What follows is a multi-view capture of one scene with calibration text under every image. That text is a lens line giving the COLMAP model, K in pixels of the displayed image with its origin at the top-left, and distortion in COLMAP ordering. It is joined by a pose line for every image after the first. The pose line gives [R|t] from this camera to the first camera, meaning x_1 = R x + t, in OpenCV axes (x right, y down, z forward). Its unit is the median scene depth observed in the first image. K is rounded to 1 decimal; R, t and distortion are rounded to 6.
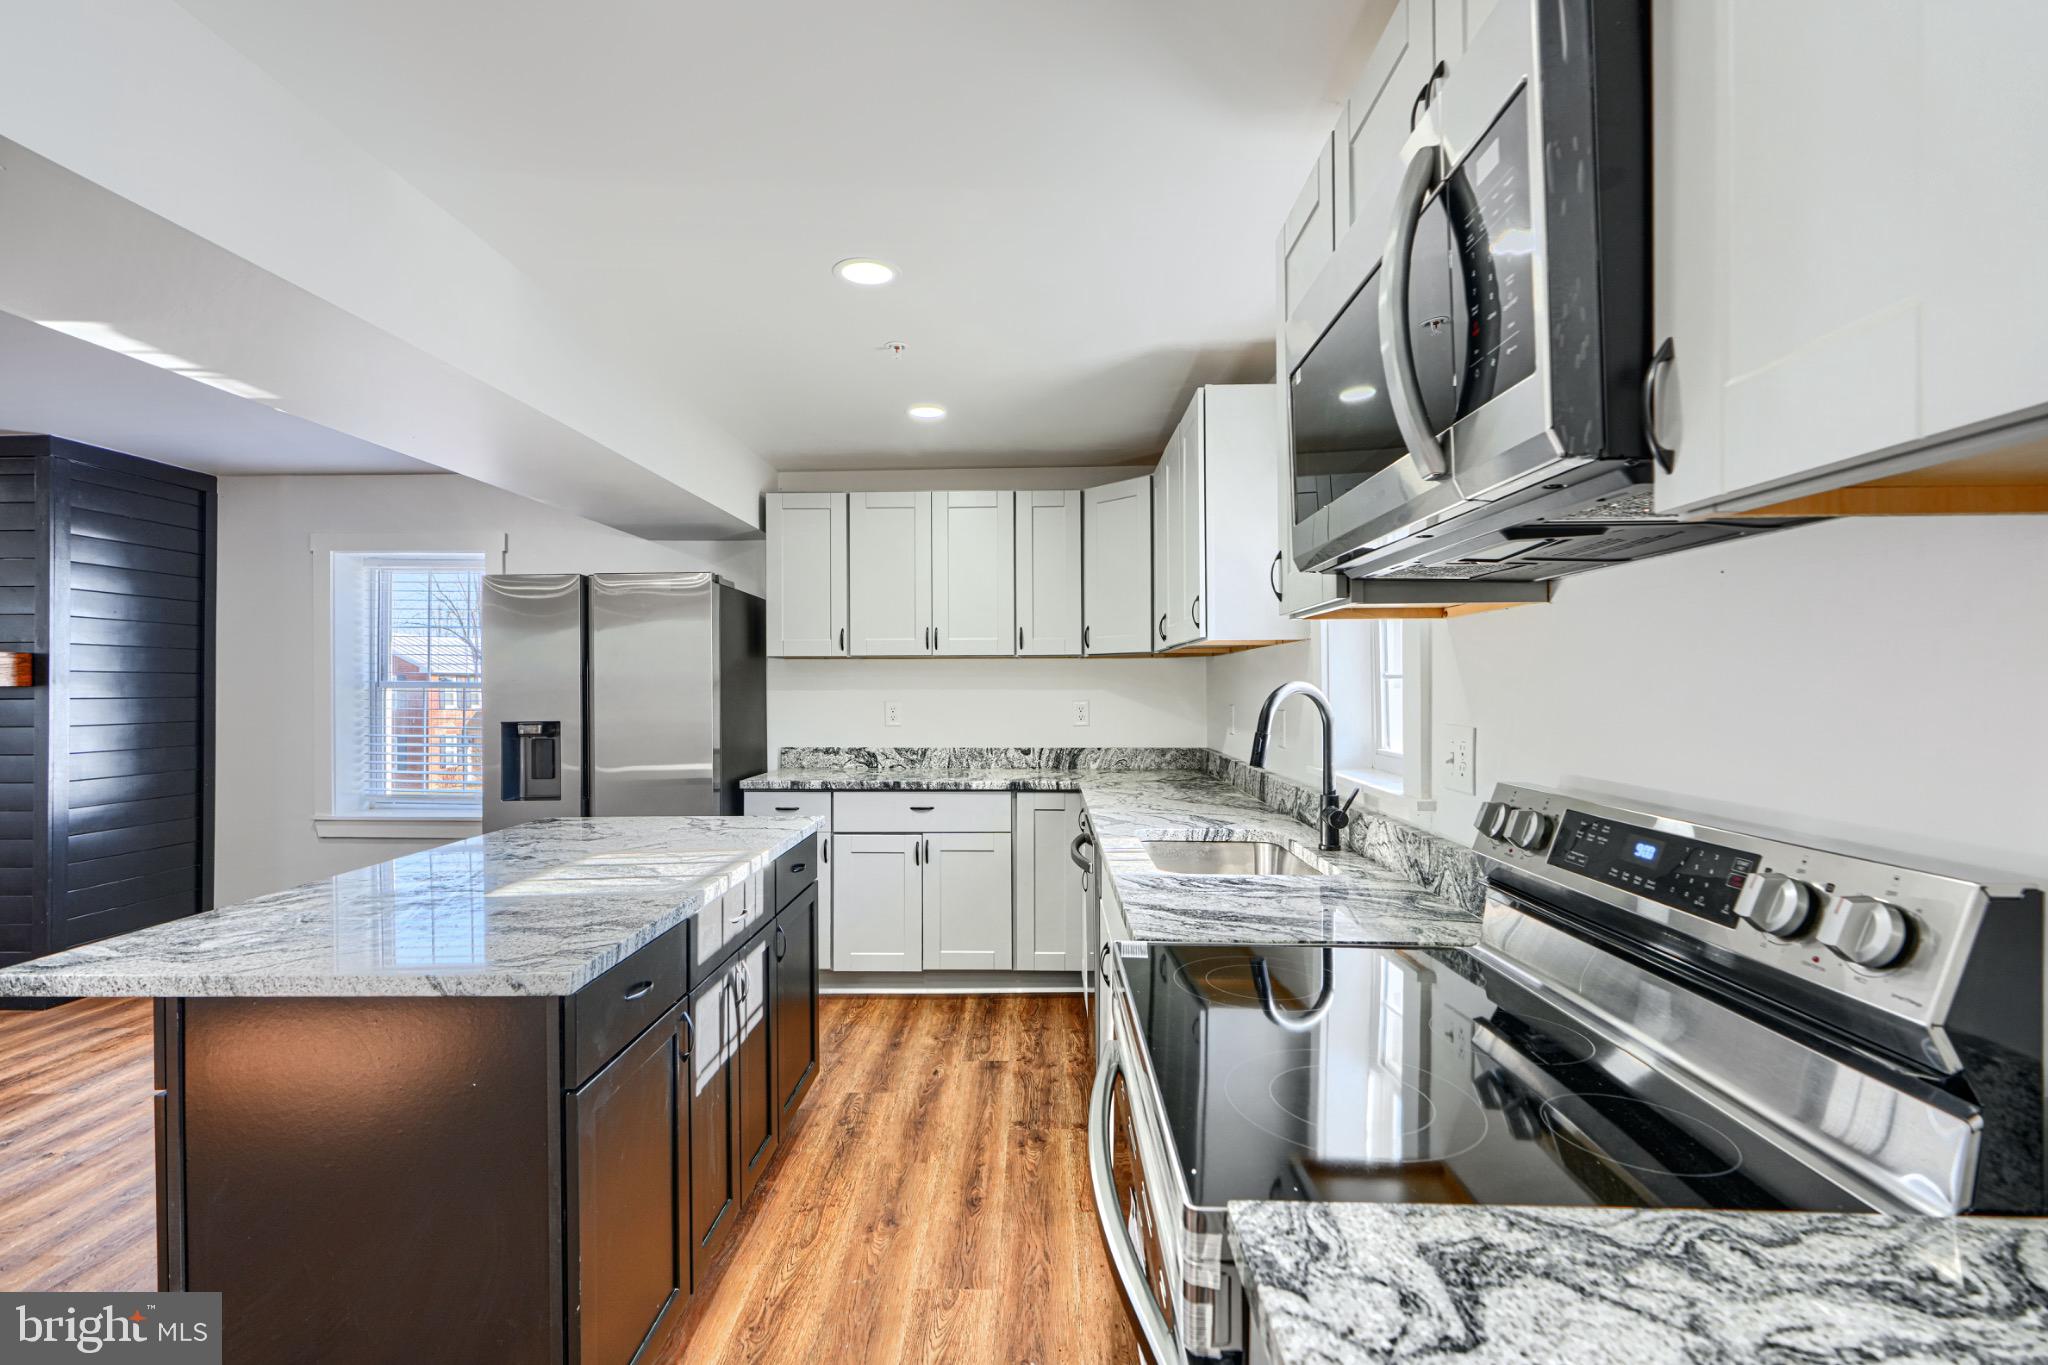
lens RADIAL K [[922.1, 0, 993.3], [0, 922.1, 680.0], [0, 0, 1]] dist [0.000176, -0.000288]
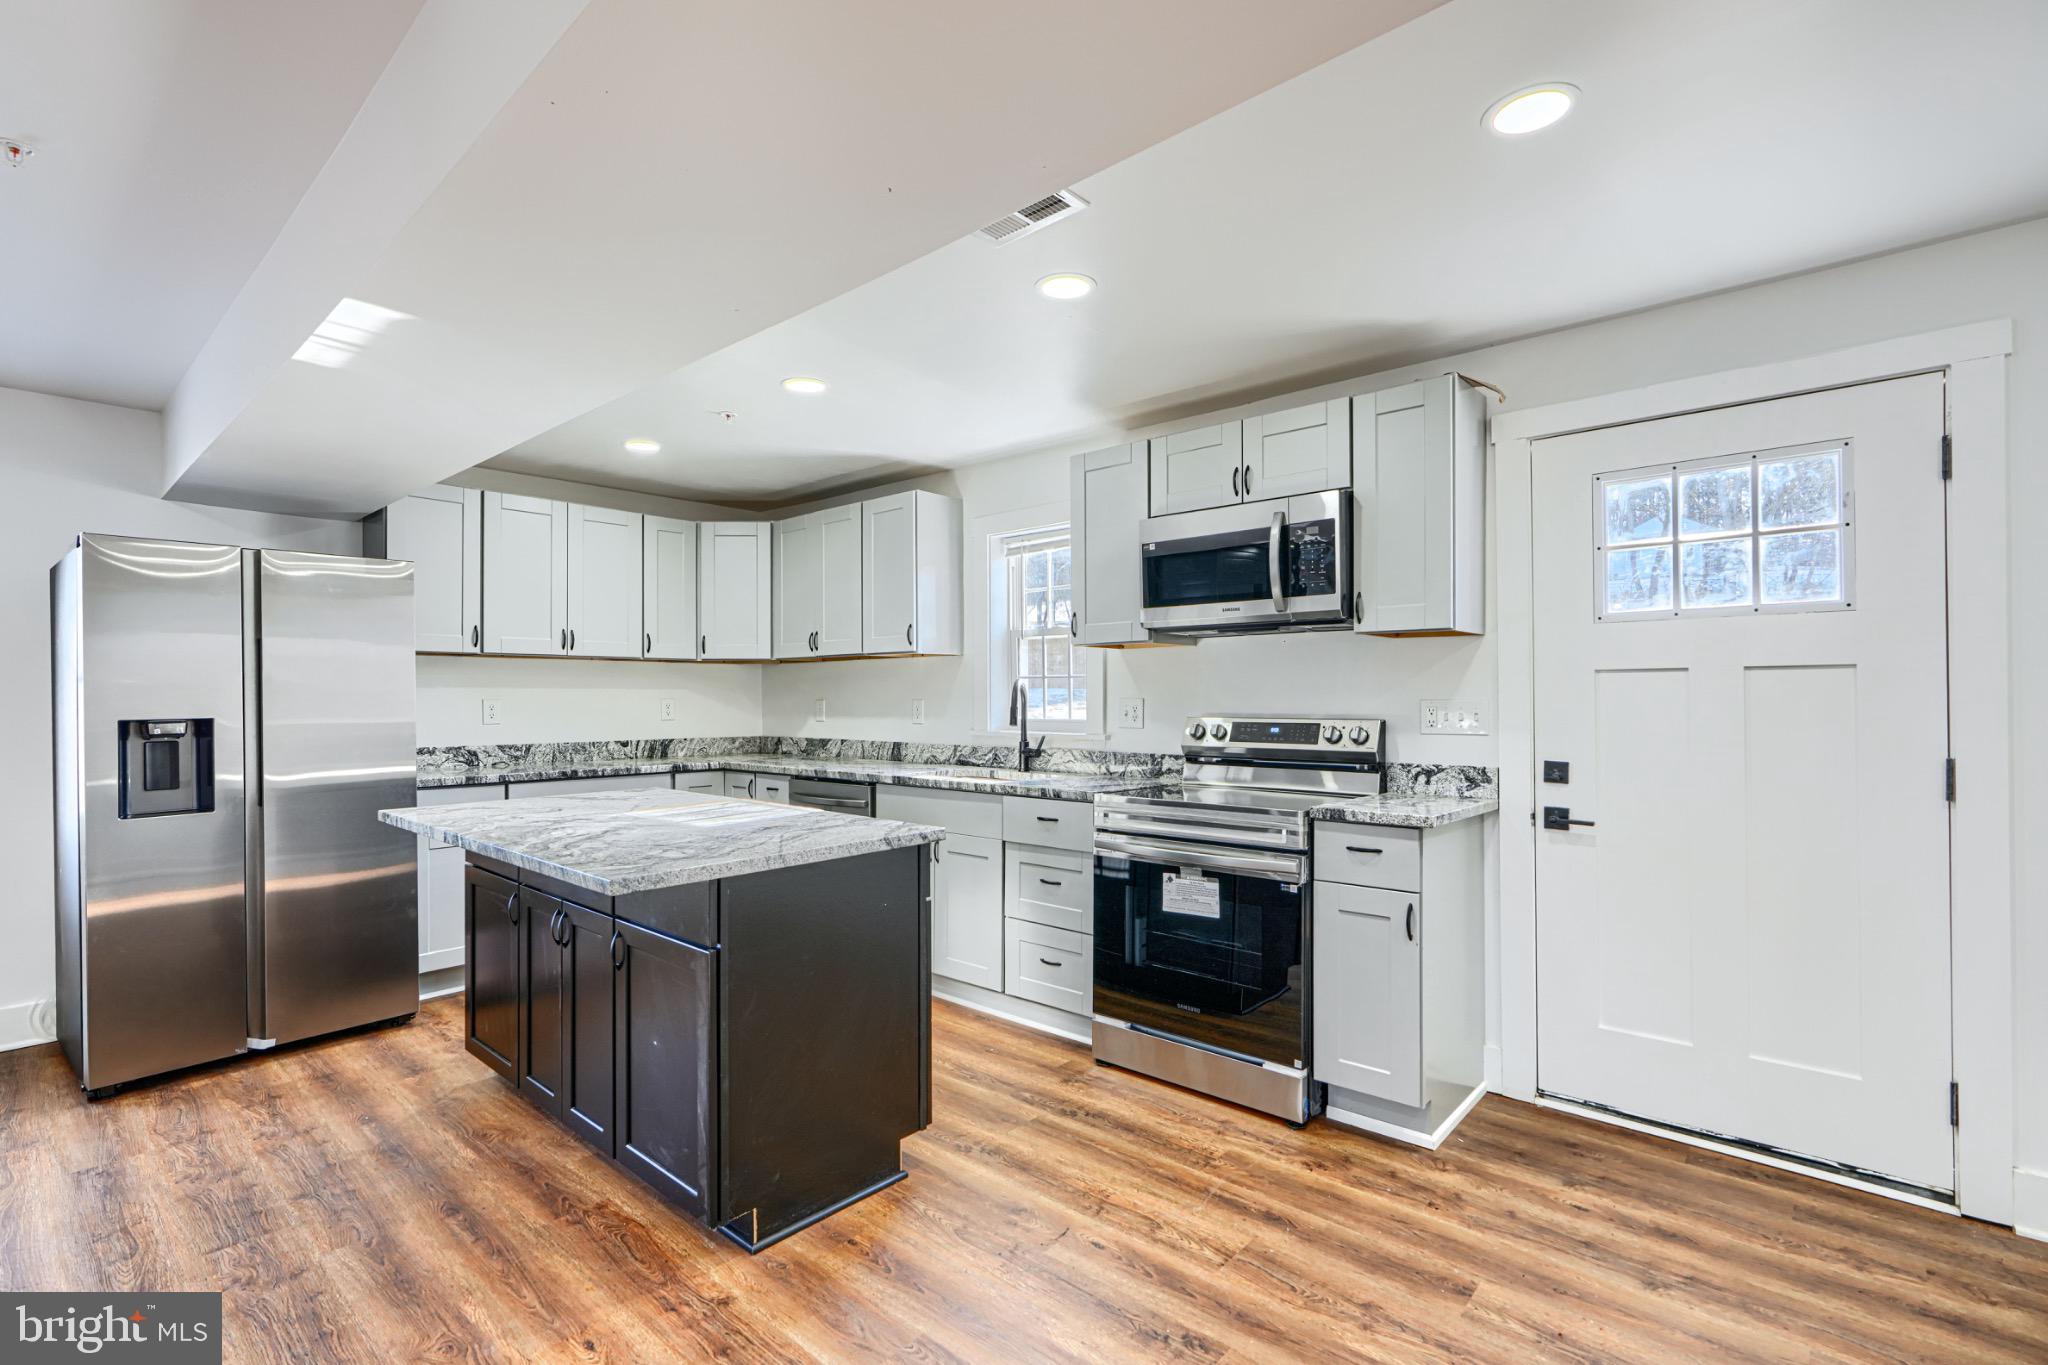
lens RADIAL K [[922.1, 0, 997.3], [0, 922.1, 699.5], [0, 0, 1]] dist [0.000176, -0.000288]
pose [[0.660326, -0.000636, 0.750979, -0.553182], [-0.004470, 0.999979, 0.004777, 0.017749], [-0.750966, -0.006512, 0.660309, -0.086750]]
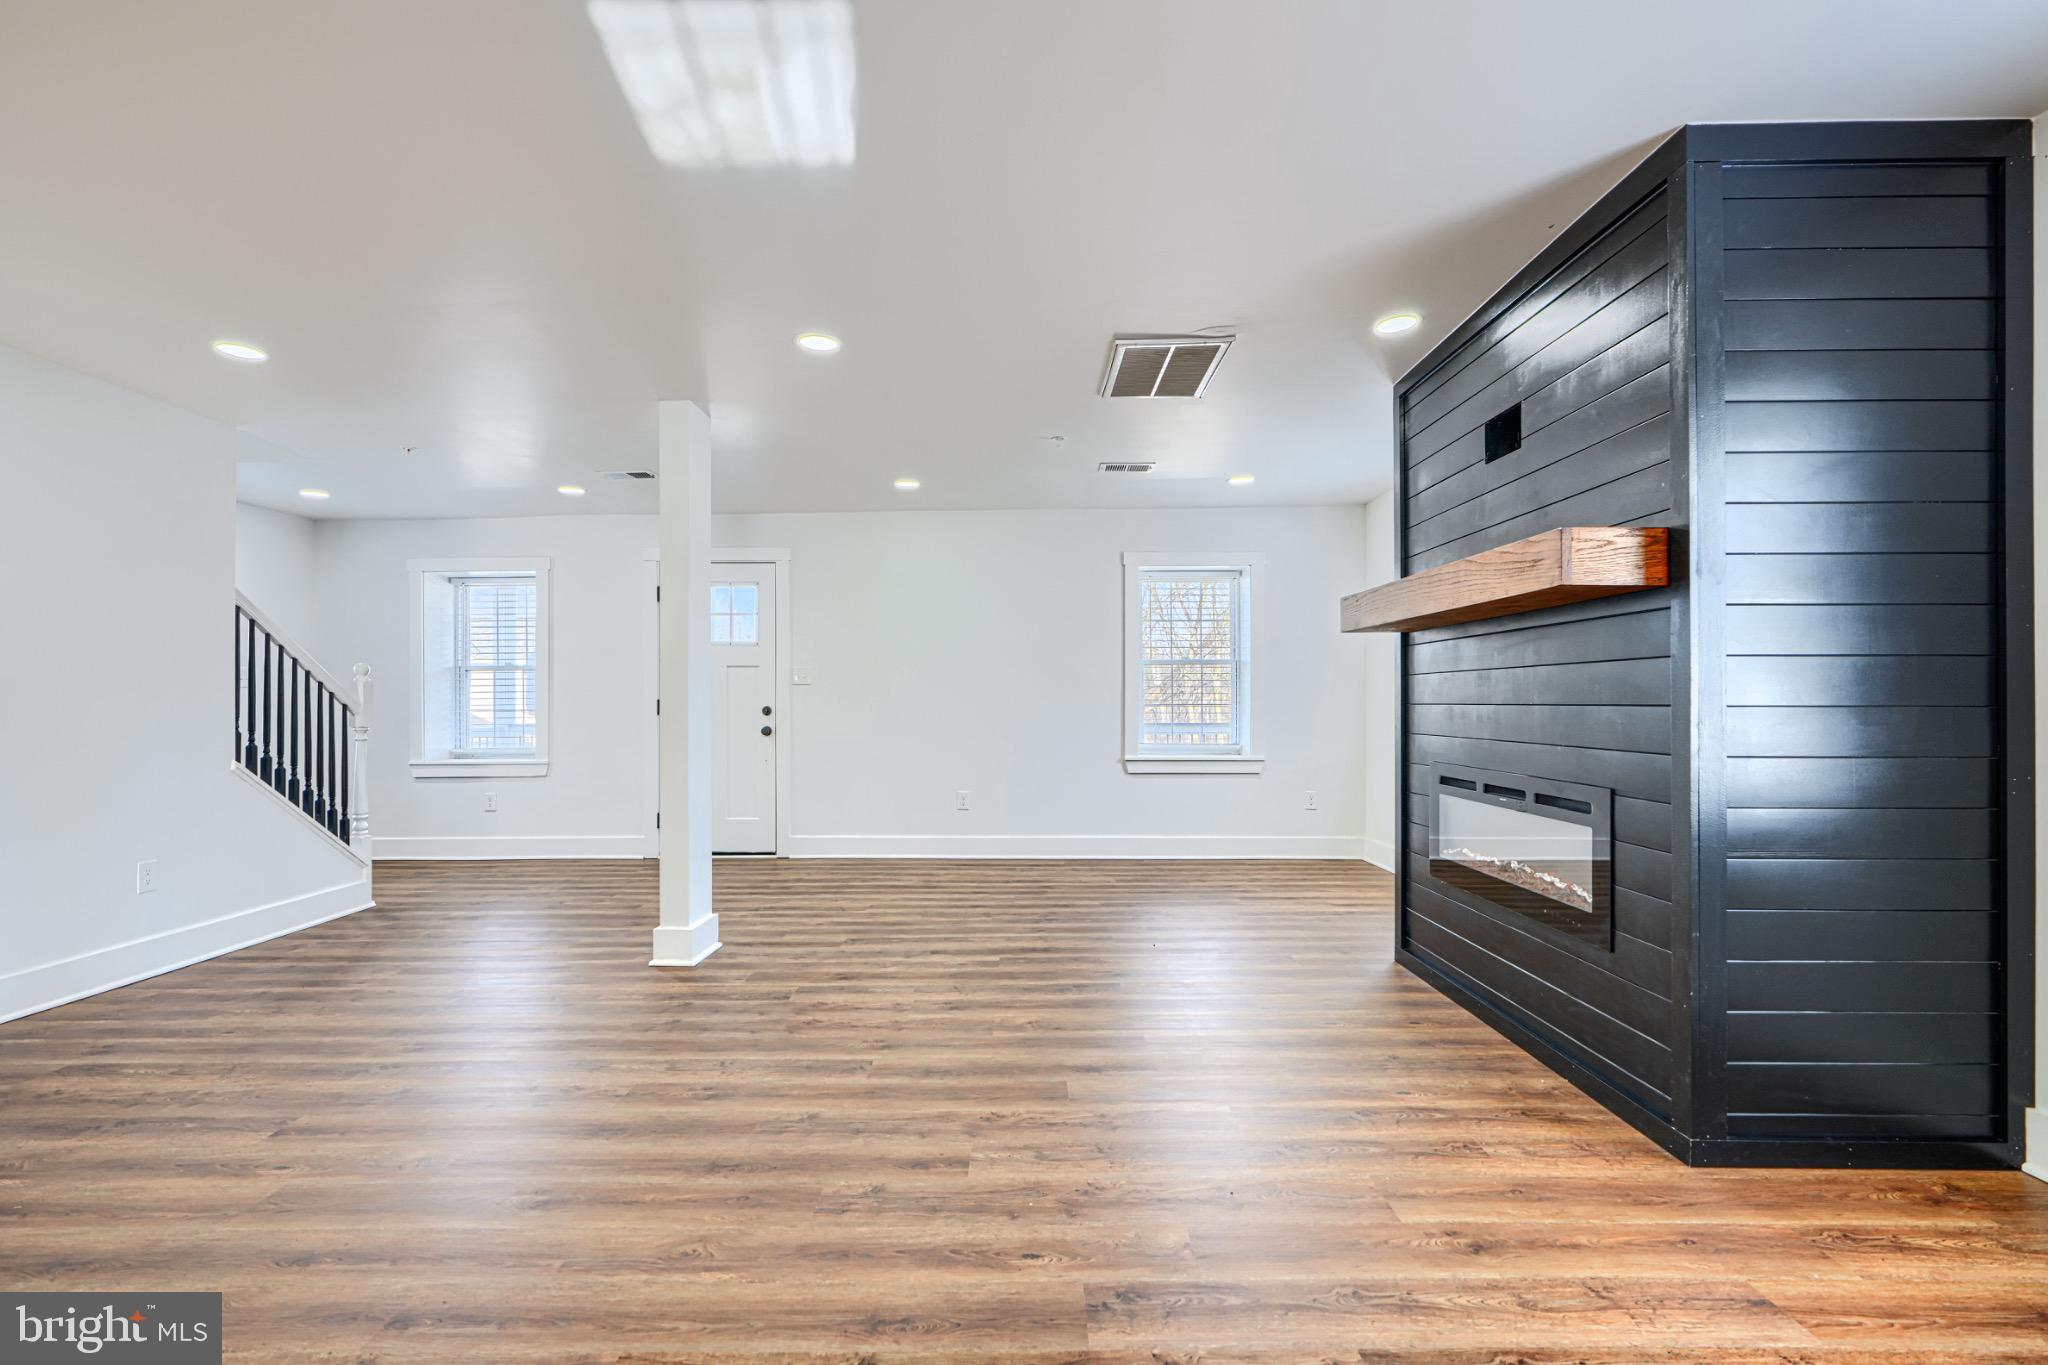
lens RADIAL K [[922.1, 0, 1026.6], [0, 922.1, 694.1], [0, 0, 1]] dist [0.000176, -0.000288]
pose [[0.024478, -0.003641, -0.999694, -0.444693], [0.014813, 0.999885, -0.003279, 0.065038], [0.999591, -0.014728, 0.024530, 0.543392]]
